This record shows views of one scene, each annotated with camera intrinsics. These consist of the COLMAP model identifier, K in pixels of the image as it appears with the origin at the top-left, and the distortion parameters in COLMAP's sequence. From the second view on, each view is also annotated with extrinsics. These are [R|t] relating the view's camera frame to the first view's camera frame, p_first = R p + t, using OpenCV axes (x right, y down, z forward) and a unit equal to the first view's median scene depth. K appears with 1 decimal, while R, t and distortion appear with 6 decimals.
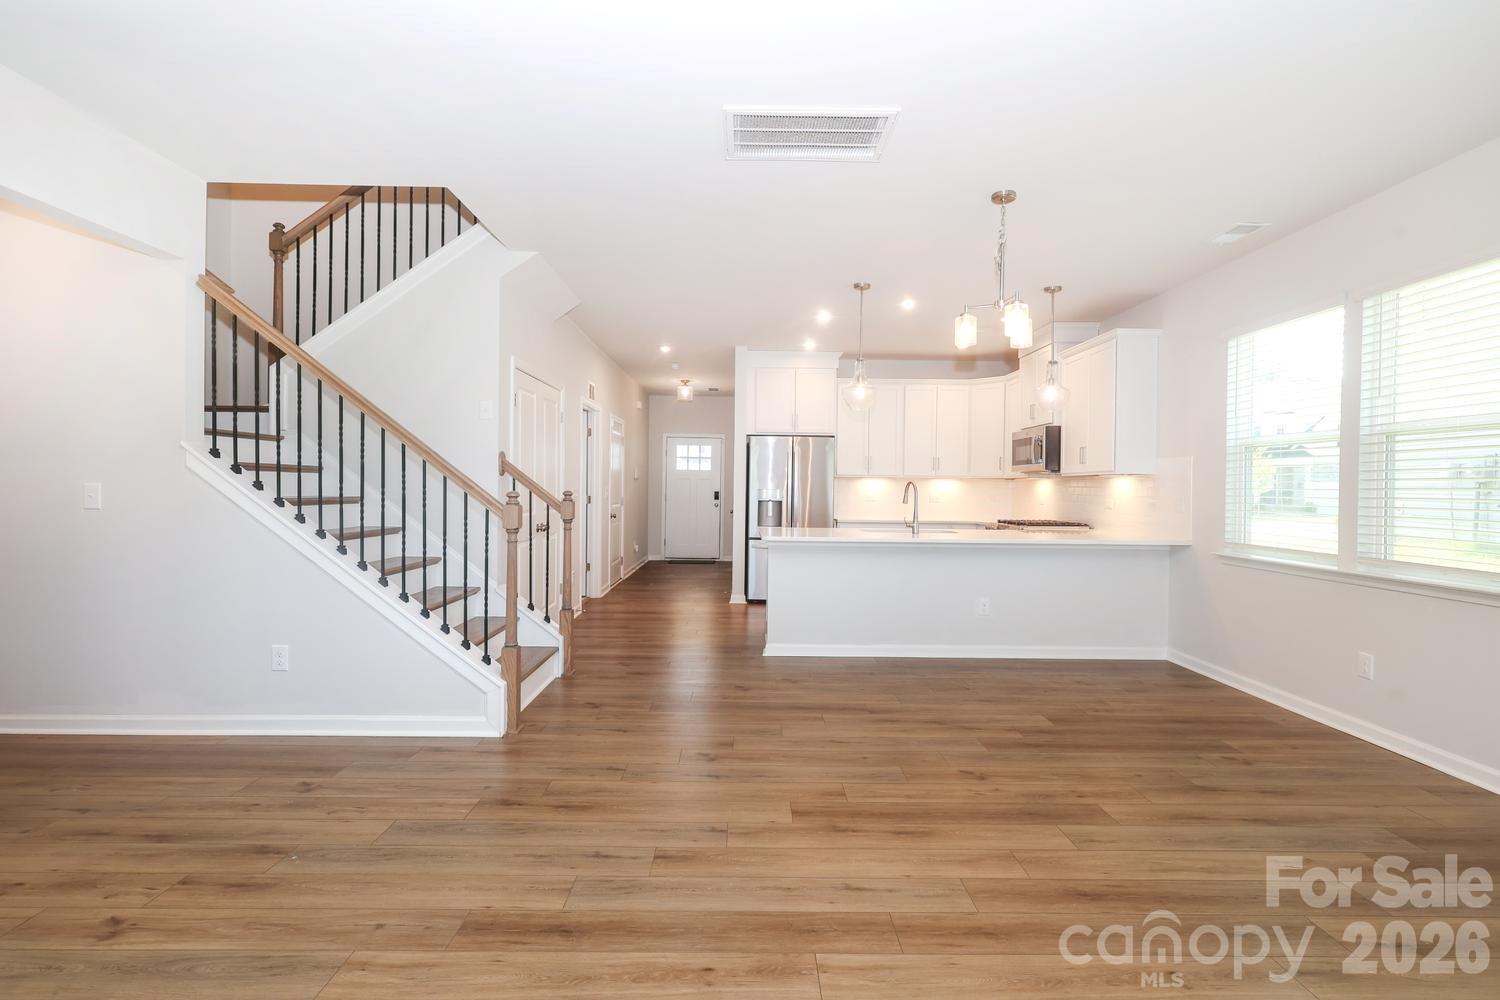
lens RADIAL K [[689.3, 0, 753.8], [0, 689.3, 492.1], [0, 0, 1]] dist [0.000549, 0.000359]
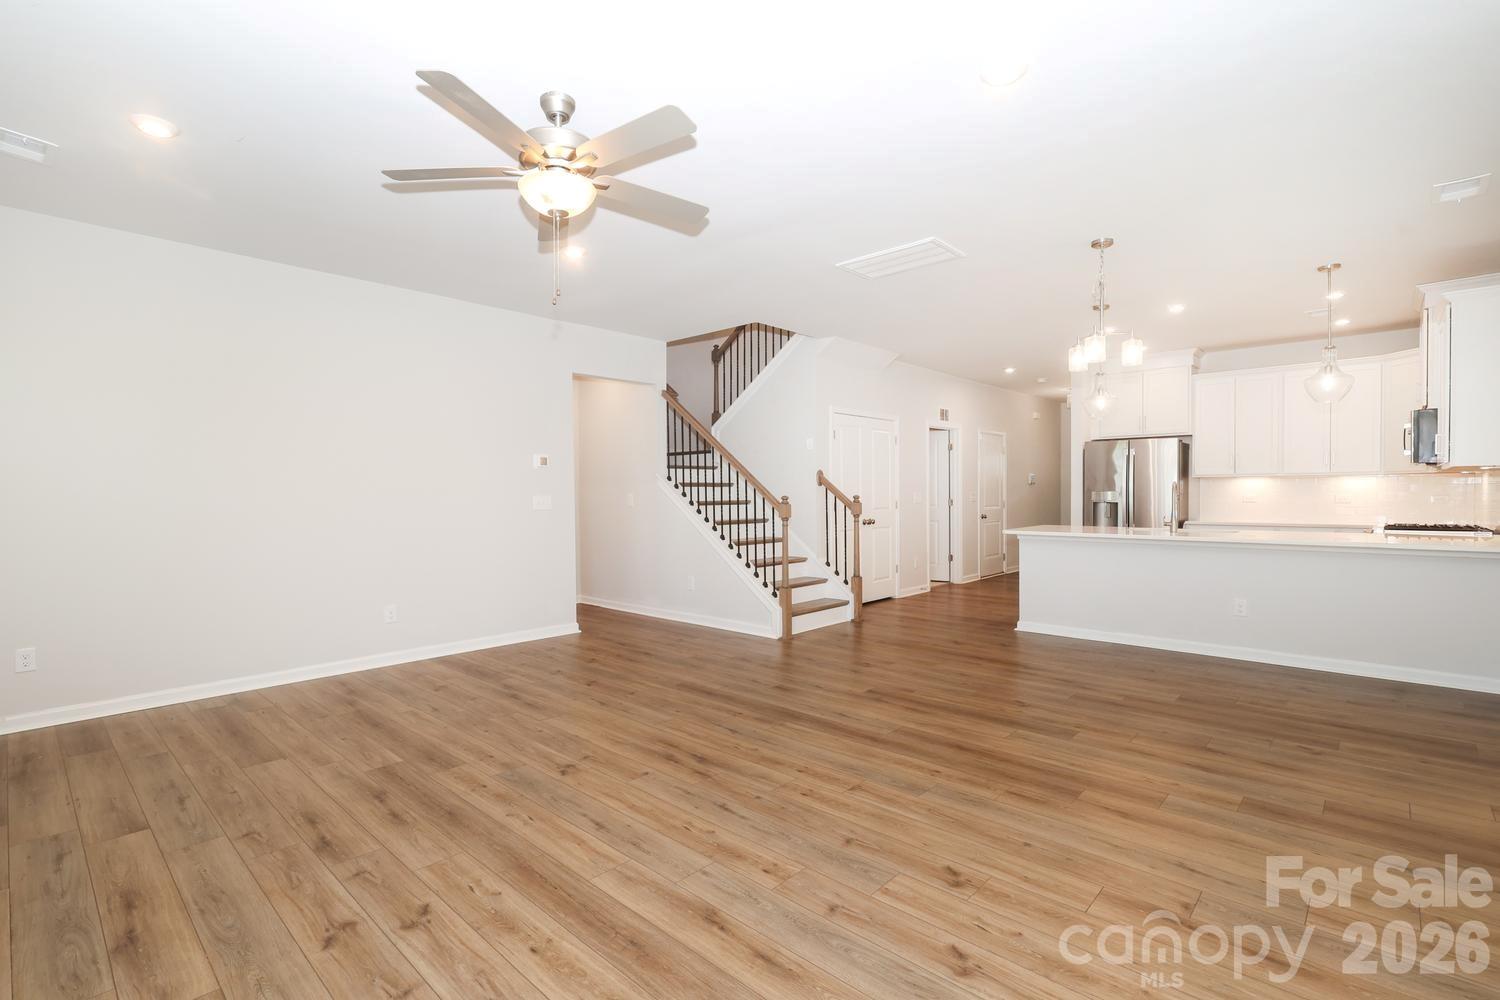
lens RADIAL K [[696.4, 0, 750.0], [0, 696.4, 500.0], [0, 0, 1]] dist [-0.001905, 0.000566]
pose [[0.727812, -0.008009, -0.685730, 0.583881], [0.010101, 0.999949, -0.000959, 0.007520], [0.685702, -0.006228, 0.727855, -0.230142]]
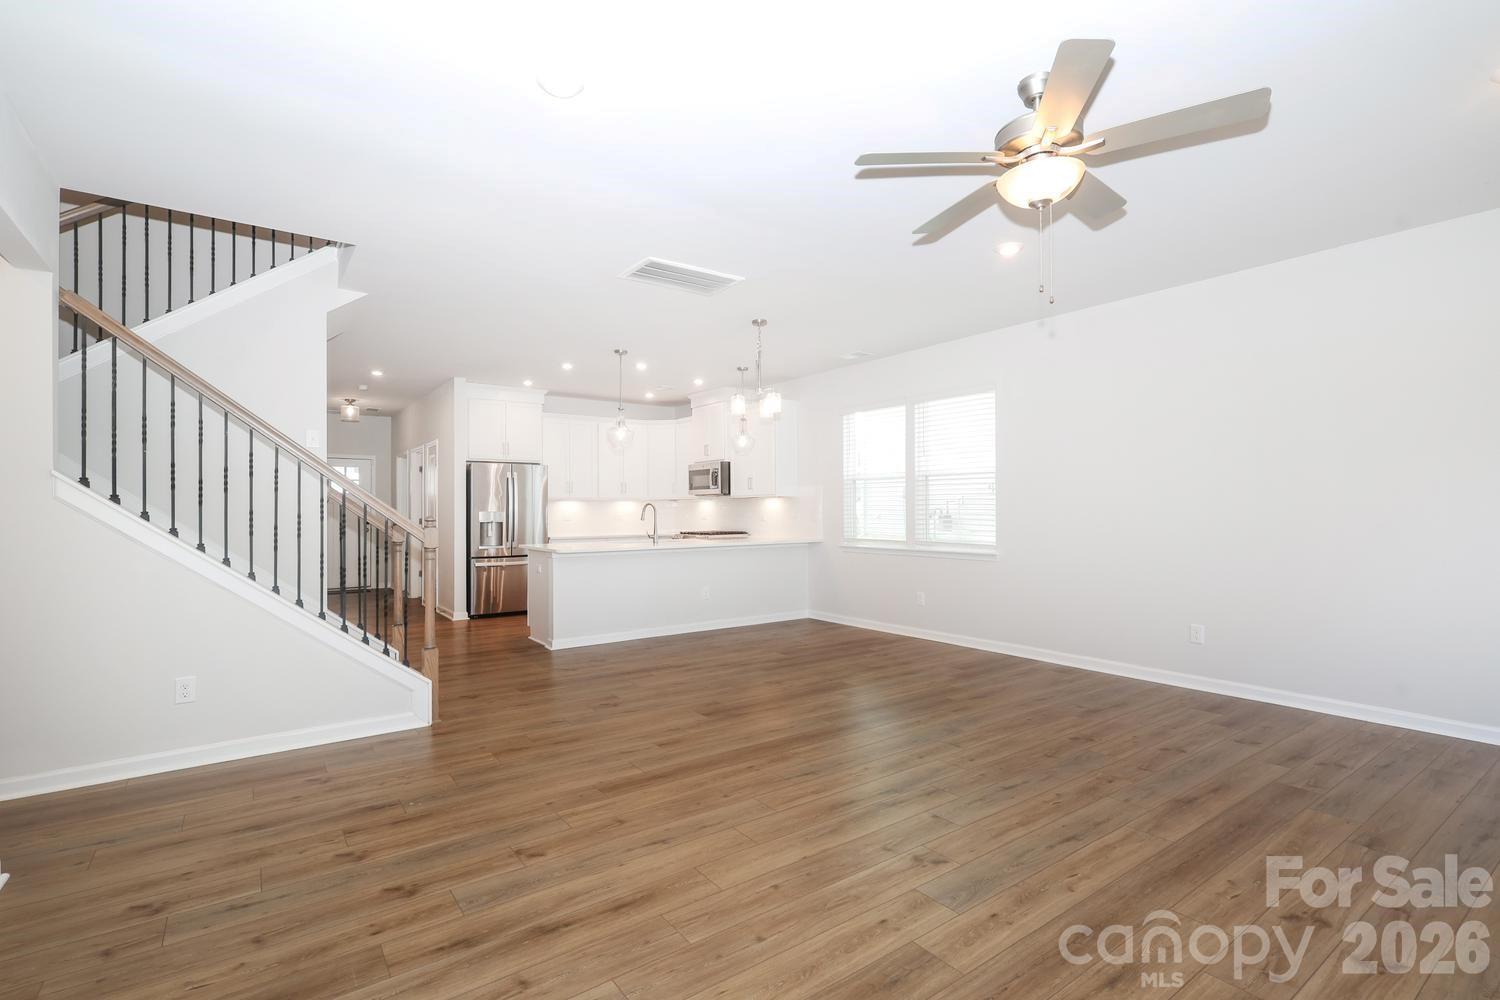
lens RADIAL K [[693.2, 0, 752.7], [0, 693.2, 502.8], [0, 0, 1]] dist [-0.002416, 0.000225]
pose [[0.814058, -0.011300, 0.580673, -0.453872], [0.019055, 0.999792, -0.007258, -0.003802], [-0.580471, 0.016973, 0.814104, -0.216374]]
